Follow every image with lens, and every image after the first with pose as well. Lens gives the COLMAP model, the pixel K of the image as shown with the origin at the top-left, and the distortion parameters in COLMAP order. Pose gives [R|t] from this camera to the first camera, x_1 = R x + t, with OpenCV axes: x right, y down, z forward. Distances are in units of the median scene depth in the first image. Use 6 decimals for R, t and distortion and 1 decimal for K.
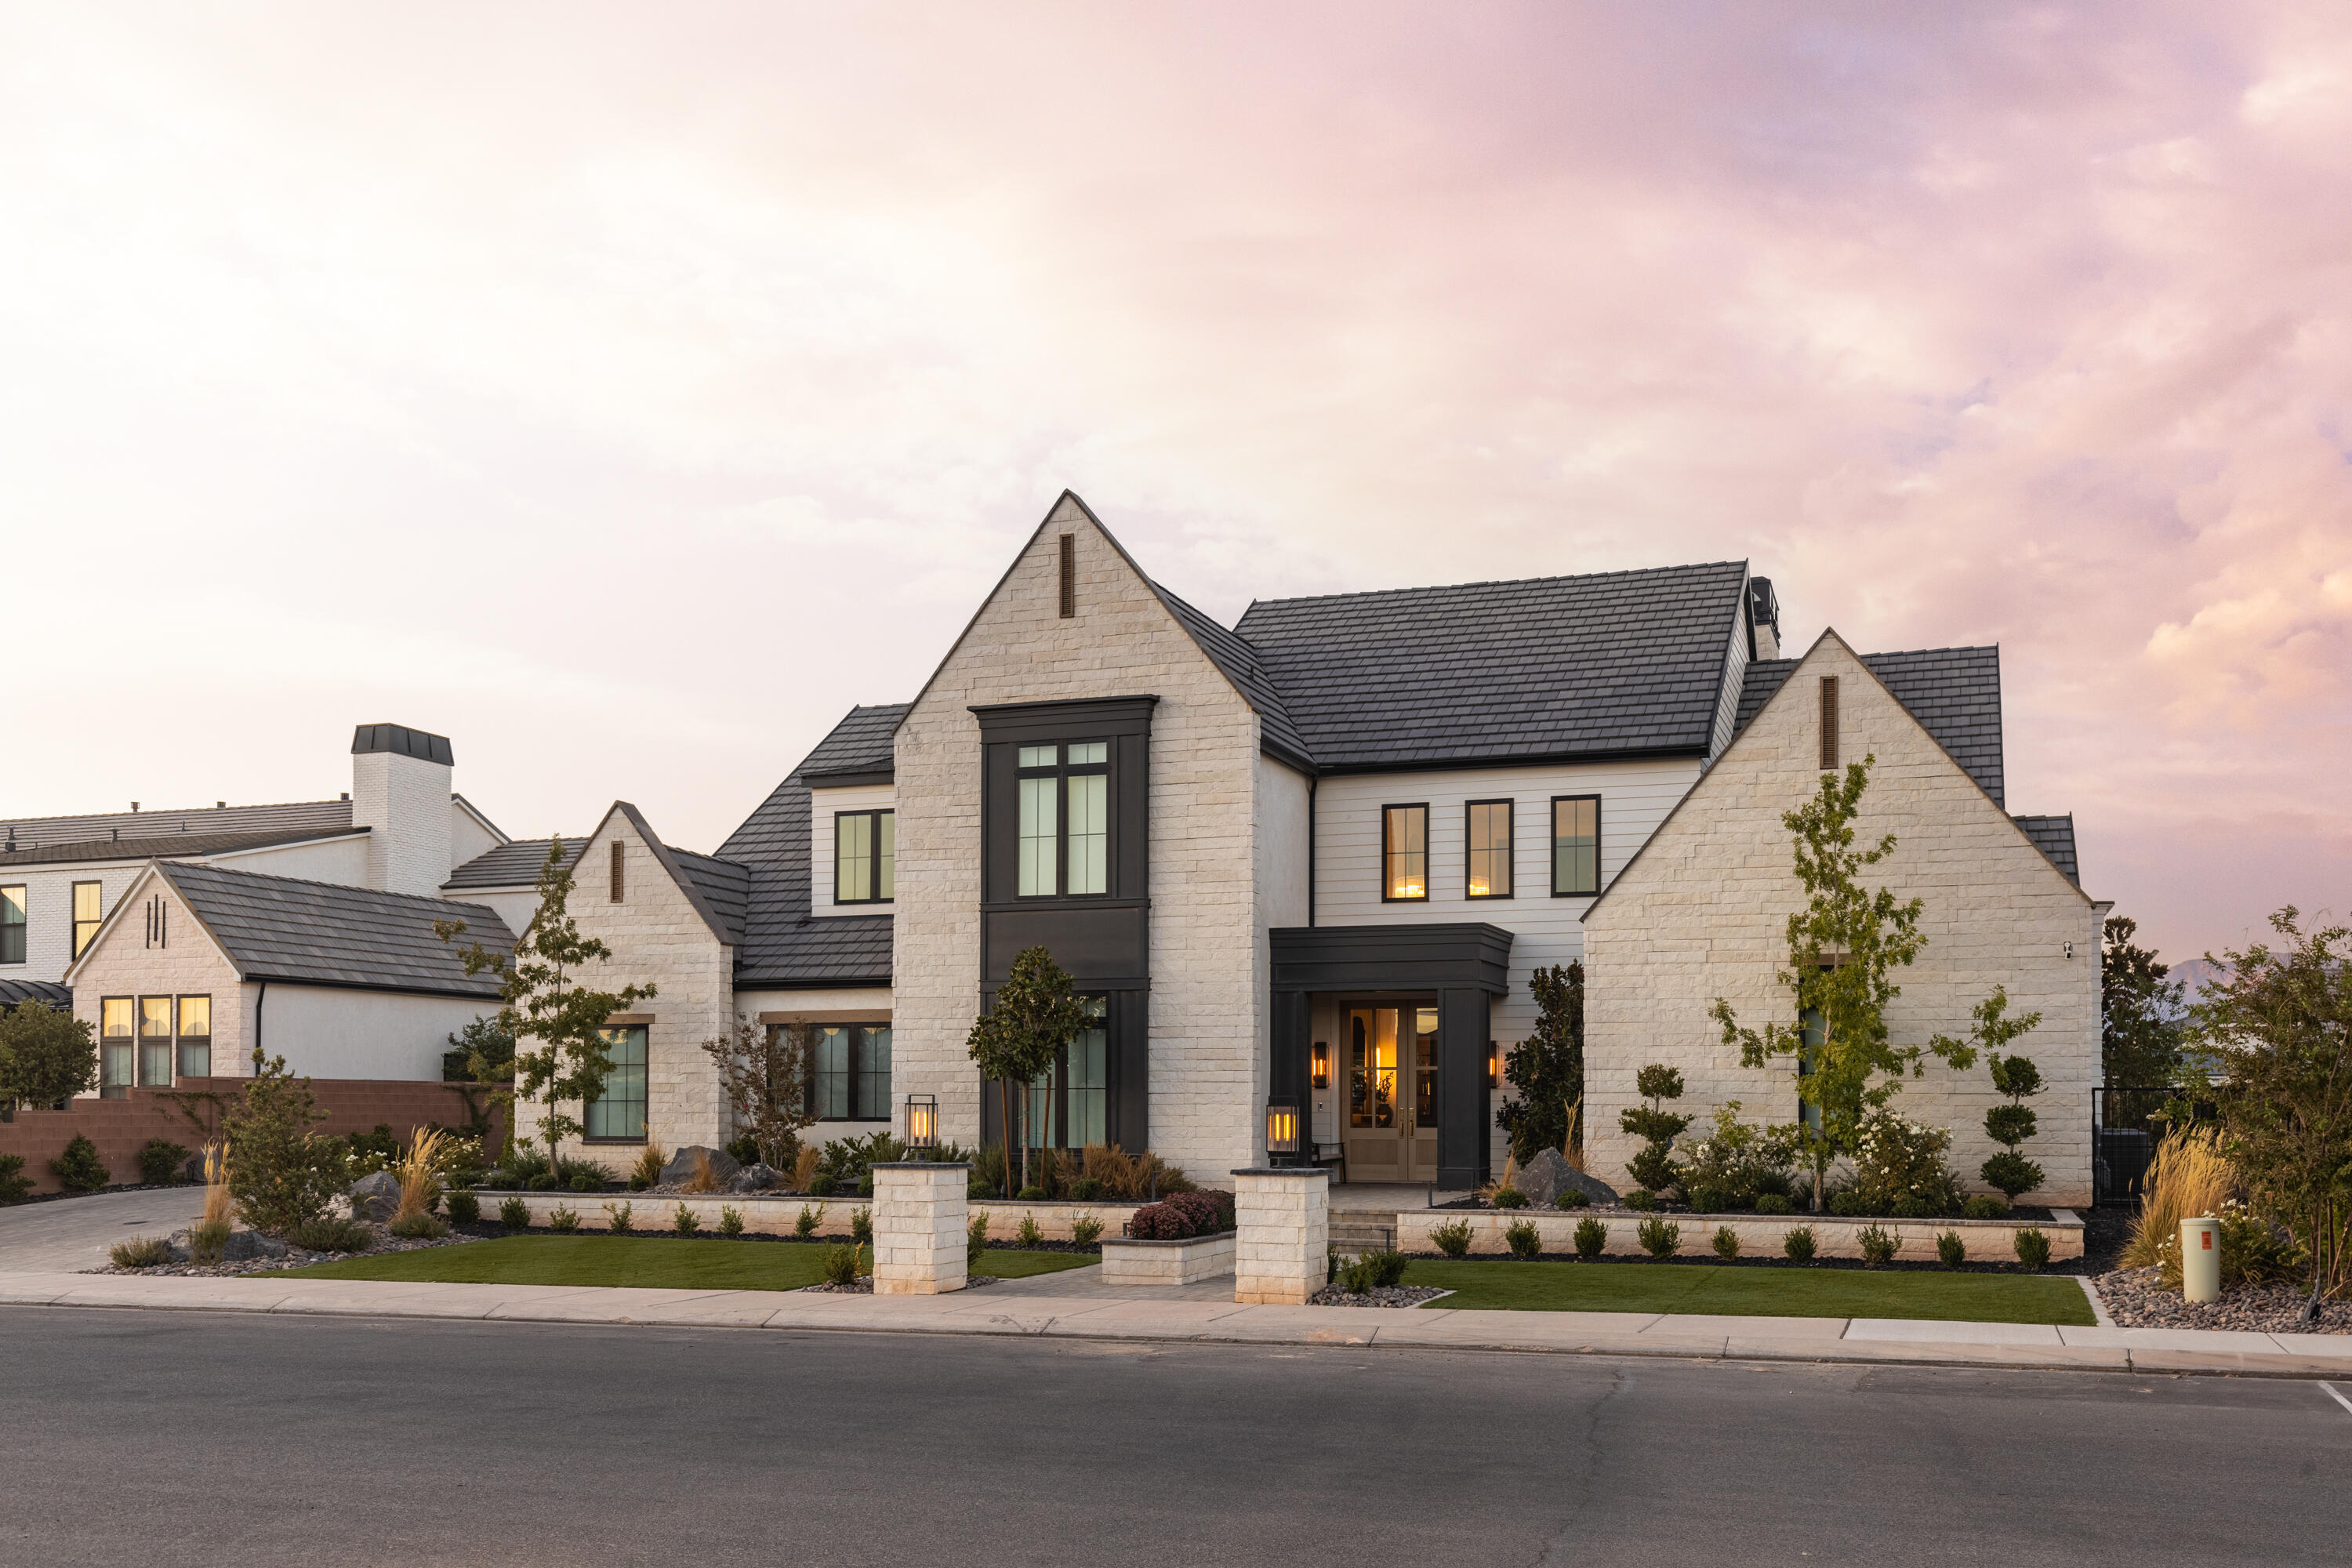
lens RADIAL K [[2141.6, 0, 1182.2], [0, 2141.6, 1053.6], [0, 0, 1]] dist [0.001284, 0.003221]
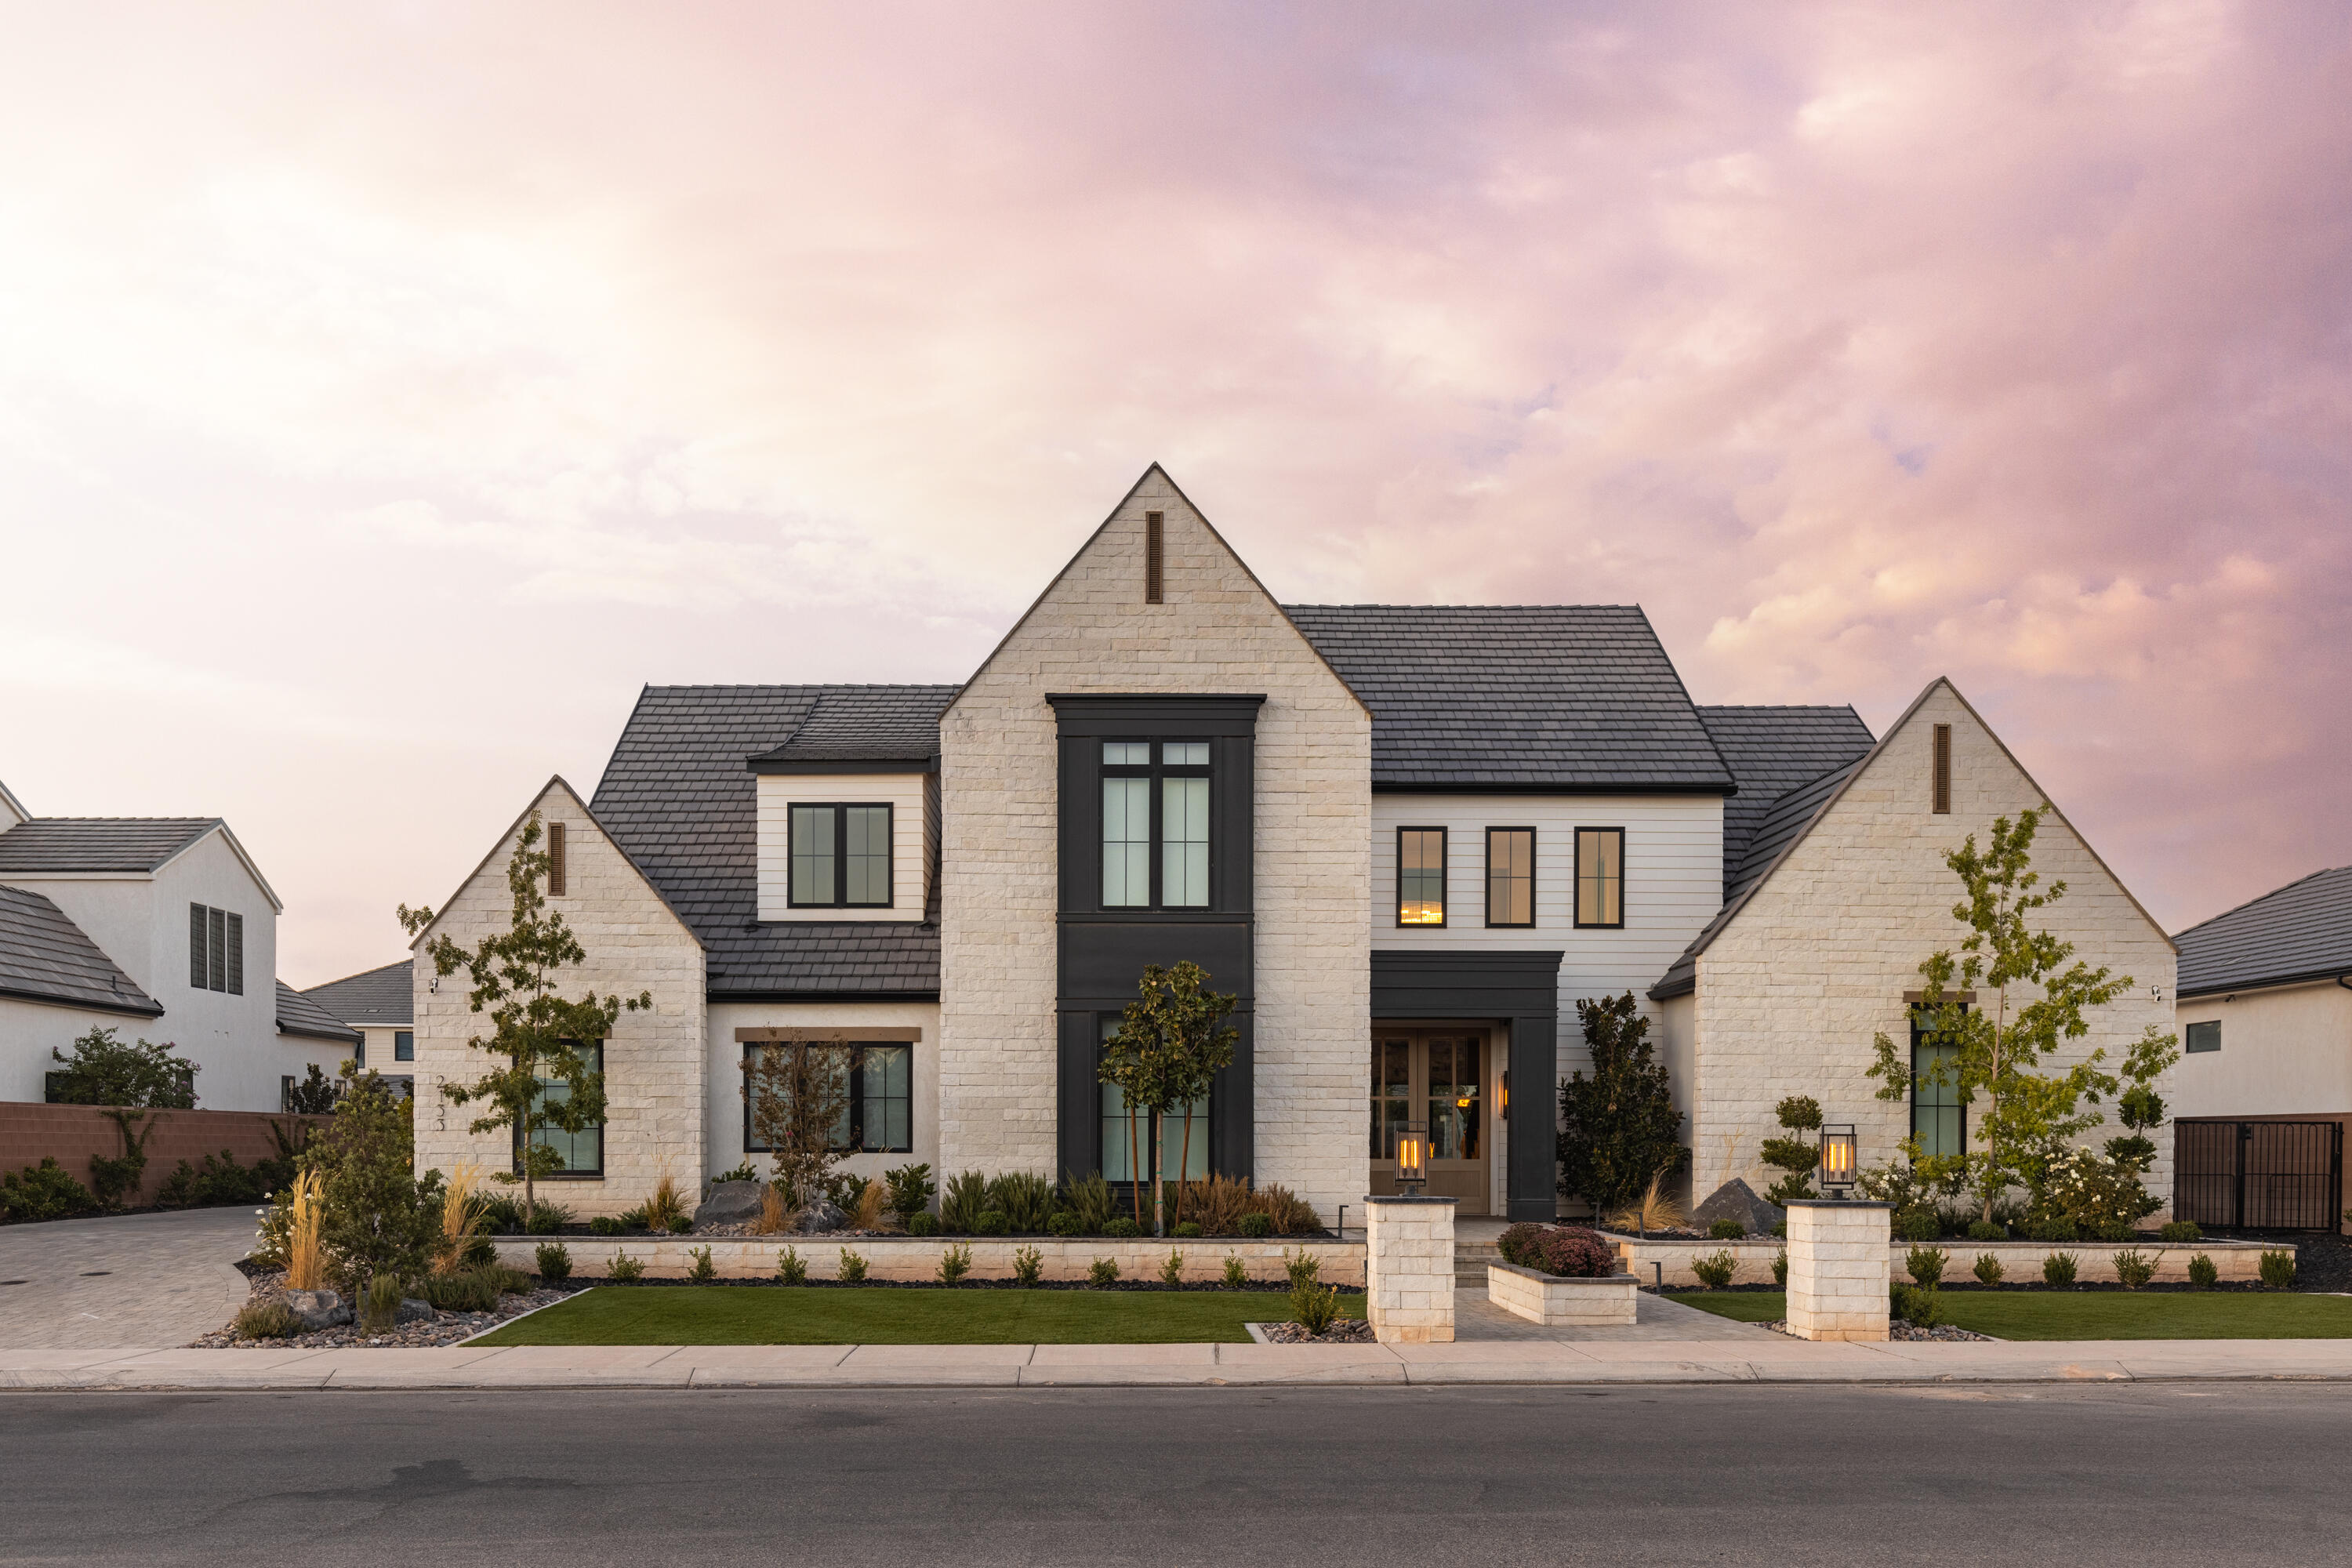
lens RADIAL K [[2121.1, 0, 1038.9], [0, 2121.1, 1165.7], [0, 0, 1]] dist [0.004303, 0.004411]
pose [[0.939520, -0.002353, 0.342486, -0.416225], [-0.010207, 0.999340, 0.034864, 0.006057], [-0.342342, -0.036251, 0.938876, 0.156298]]
